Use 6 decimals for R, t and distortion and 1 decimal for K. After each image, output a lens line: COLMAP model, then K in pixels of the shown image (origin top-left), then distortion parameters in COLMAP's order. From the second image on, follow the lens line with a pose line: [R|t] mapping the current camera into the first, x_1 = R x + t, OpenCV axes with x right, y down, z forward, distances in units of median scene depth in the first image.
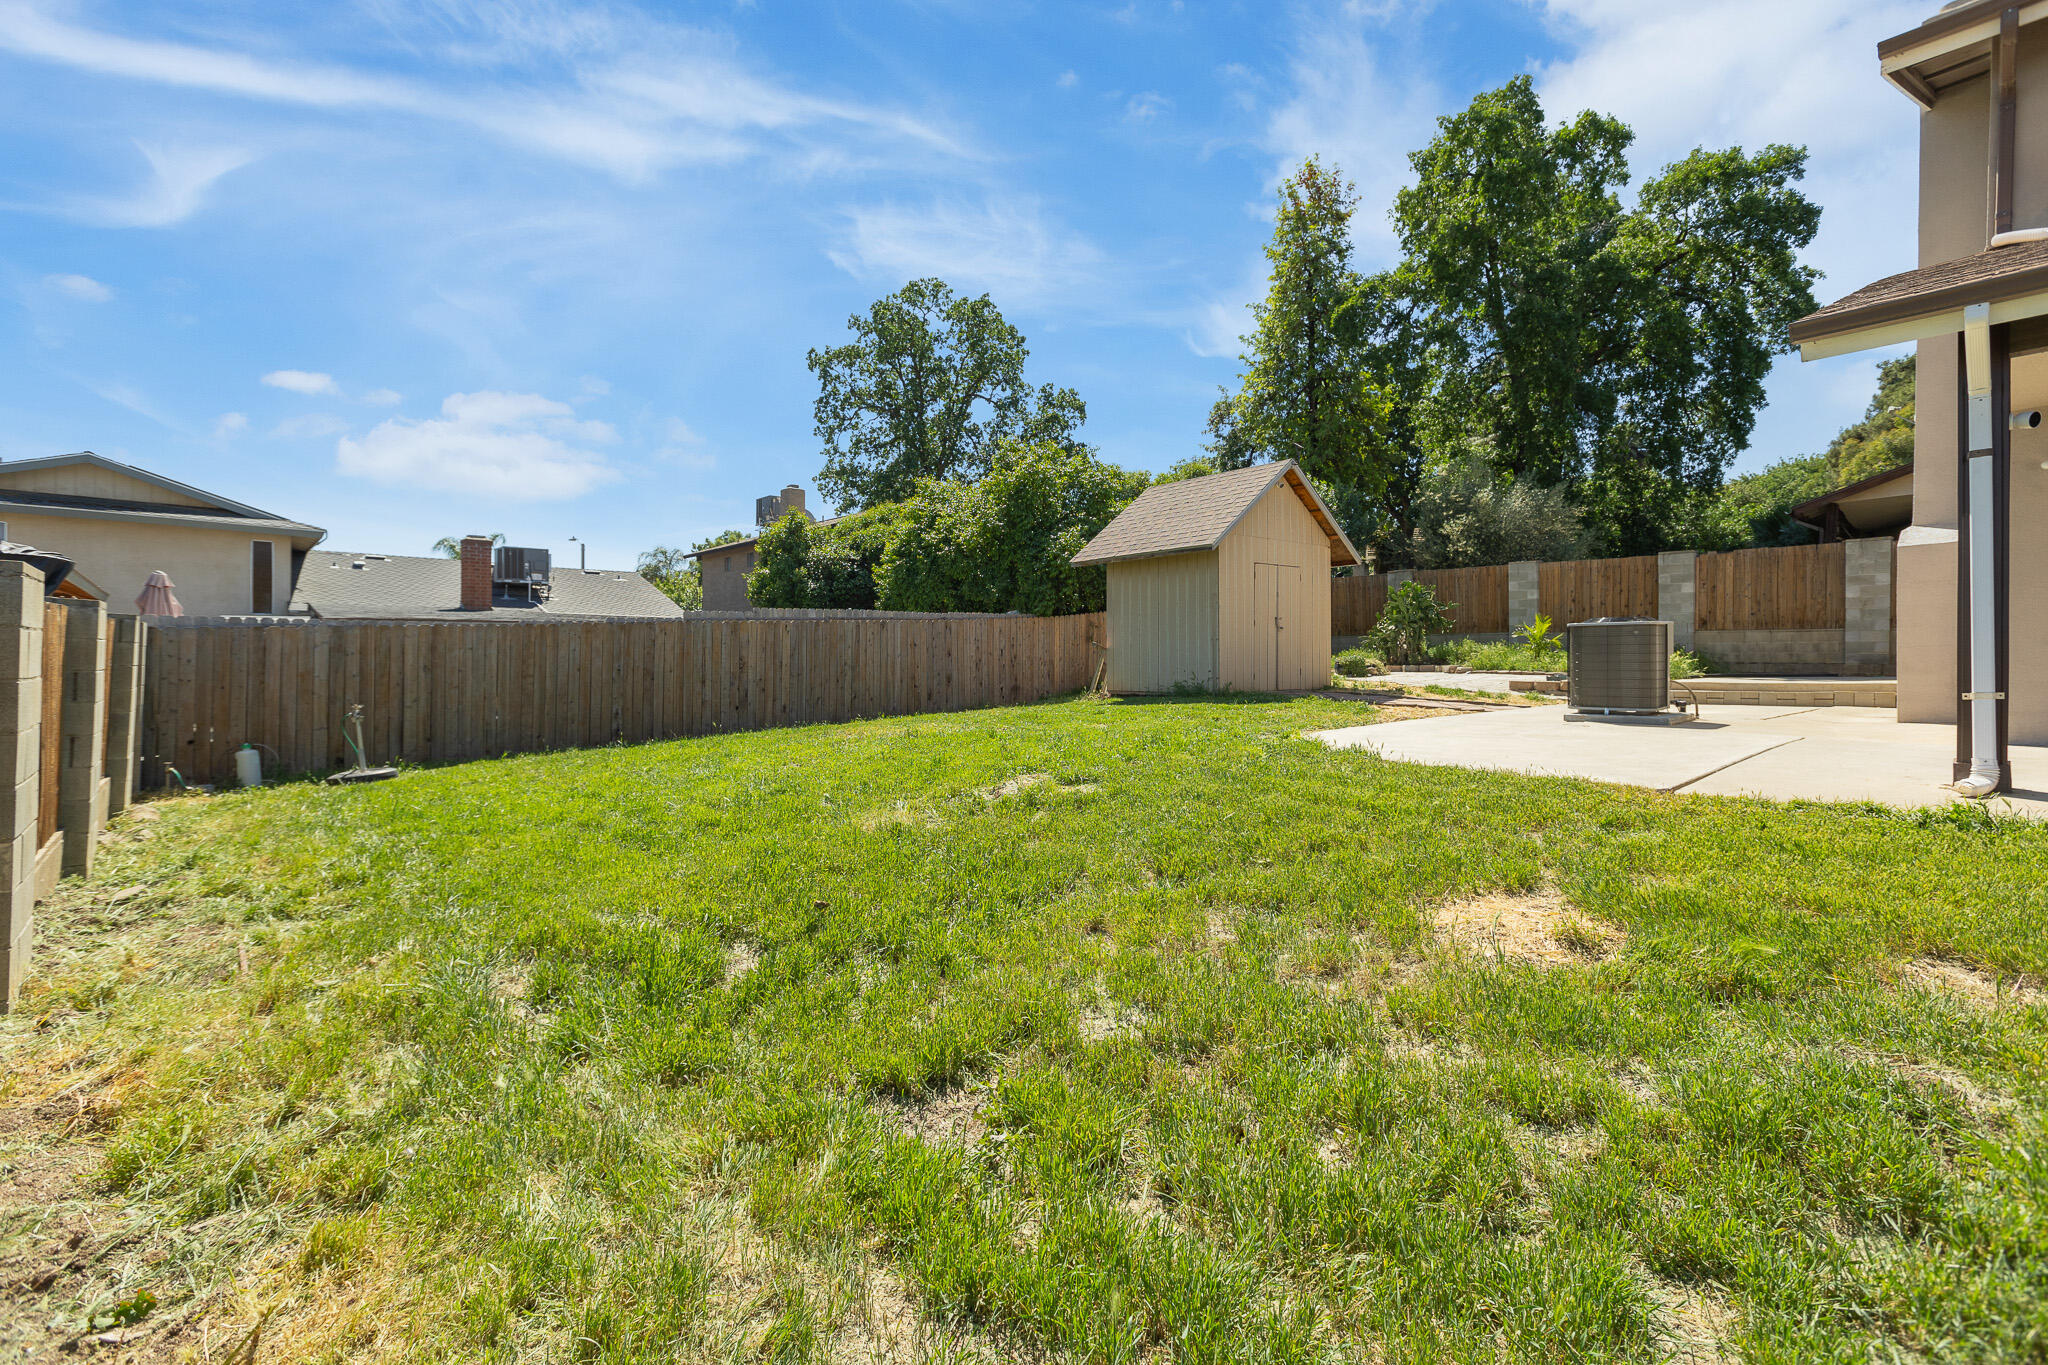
lens RADIAL K [[920.5, 0, 1027.2], [0, 920.5, 660.0], [0, 0, 1]] dist [0.003486, 0.000427]
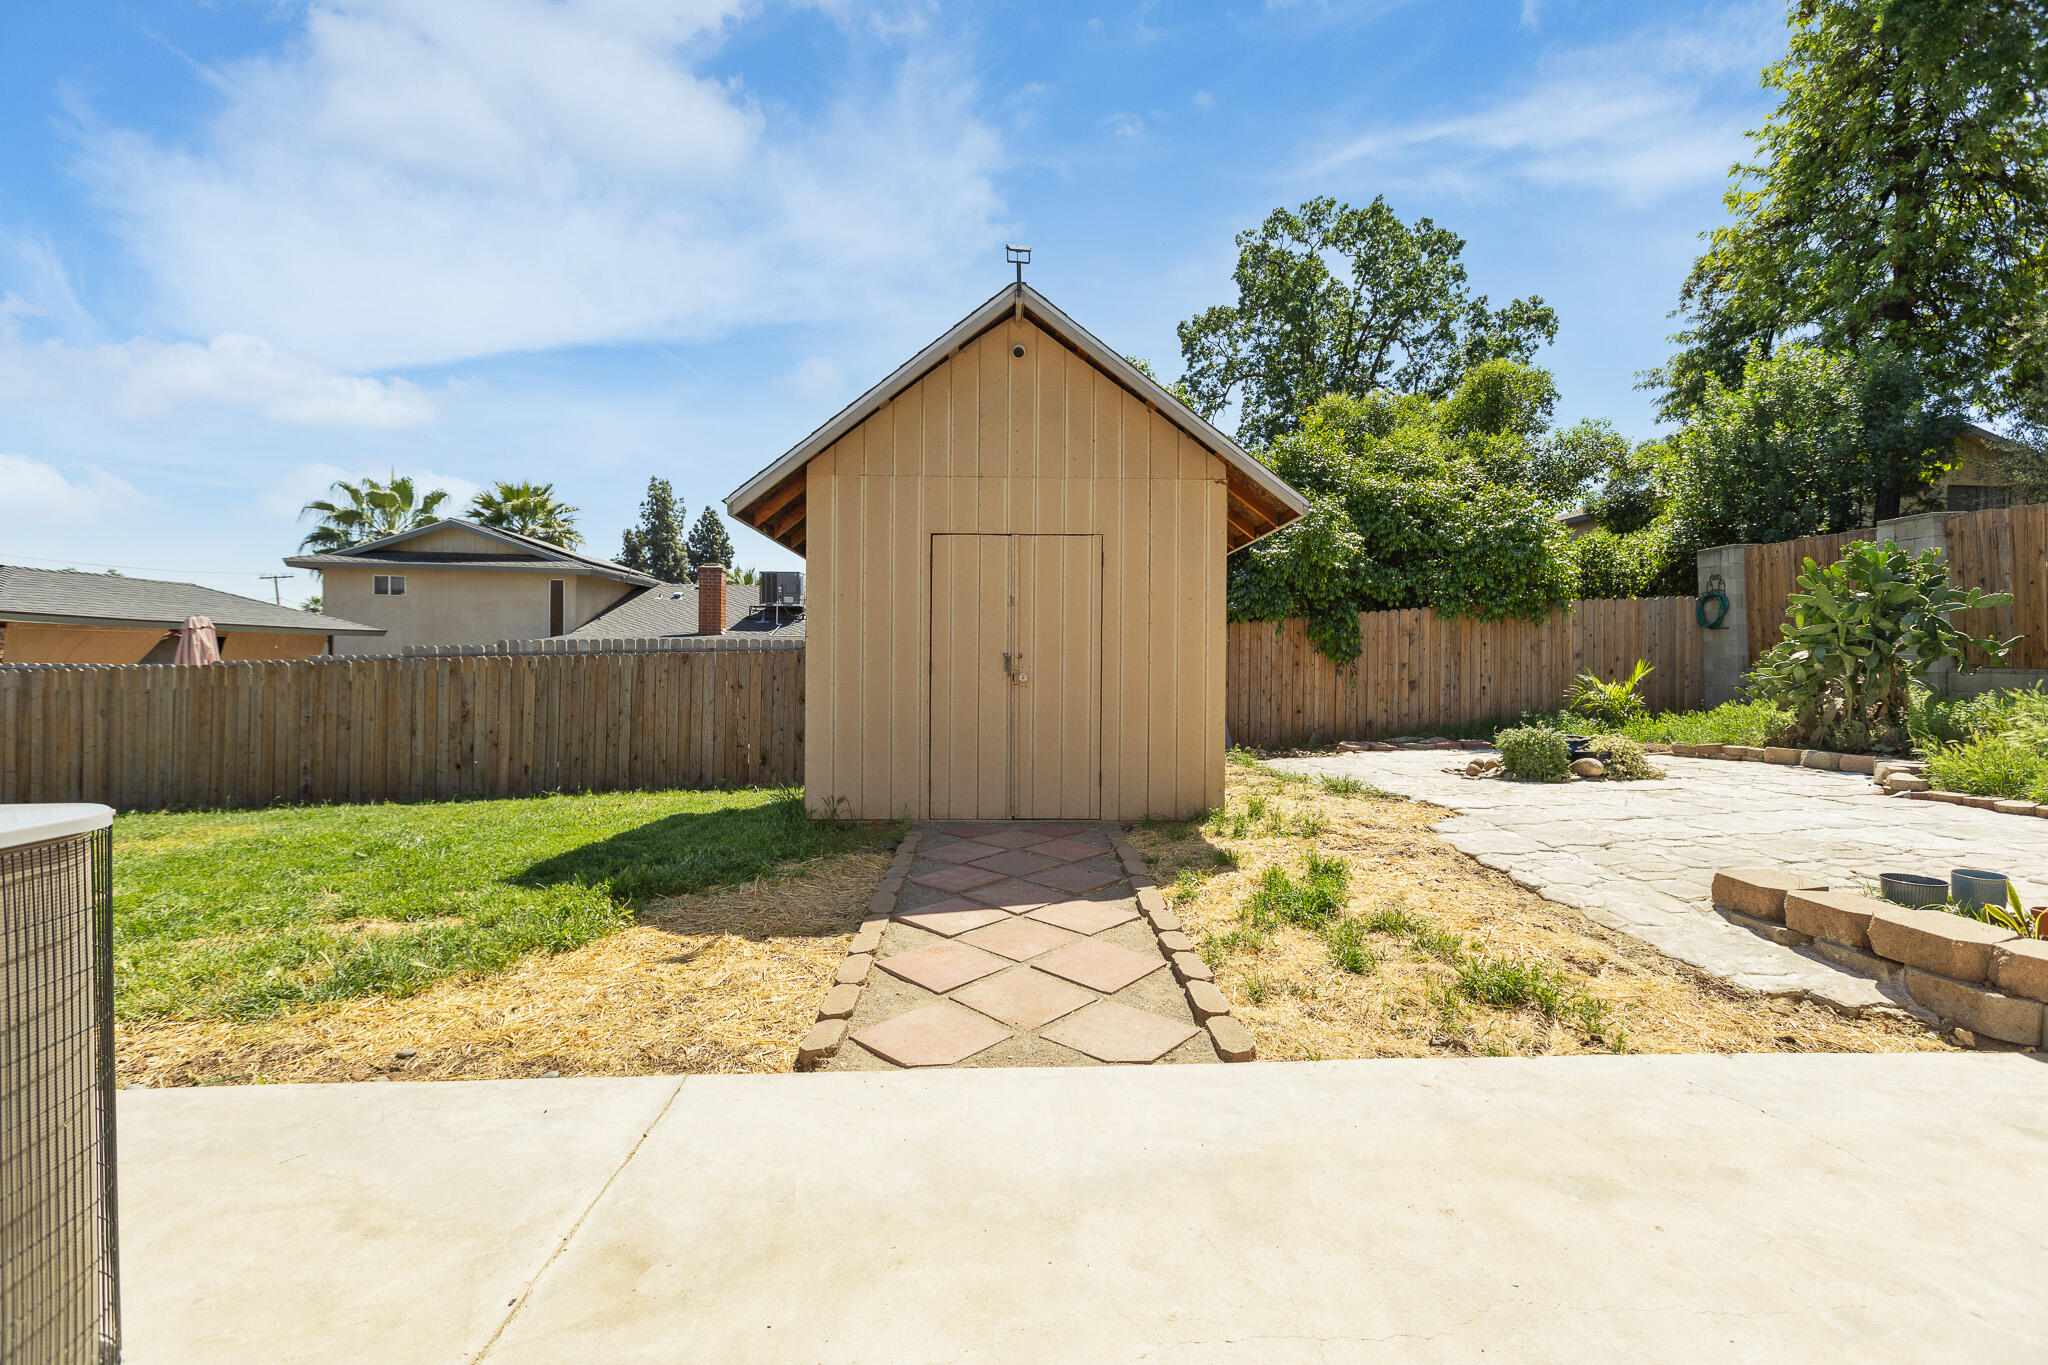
lens RADIAL K [[920.5, 0, 1027.2], [0, 920.5, 660.0], [0, 0, 1]] dist [0.003486, 0.000427]
pose [[0.780427, 0.005732, -0.625221, 0.588782], [-0.009358, 0.999953, -0.002514, -0.044348], [0.625177, 0.007813, 0.780444, 0.698942]]
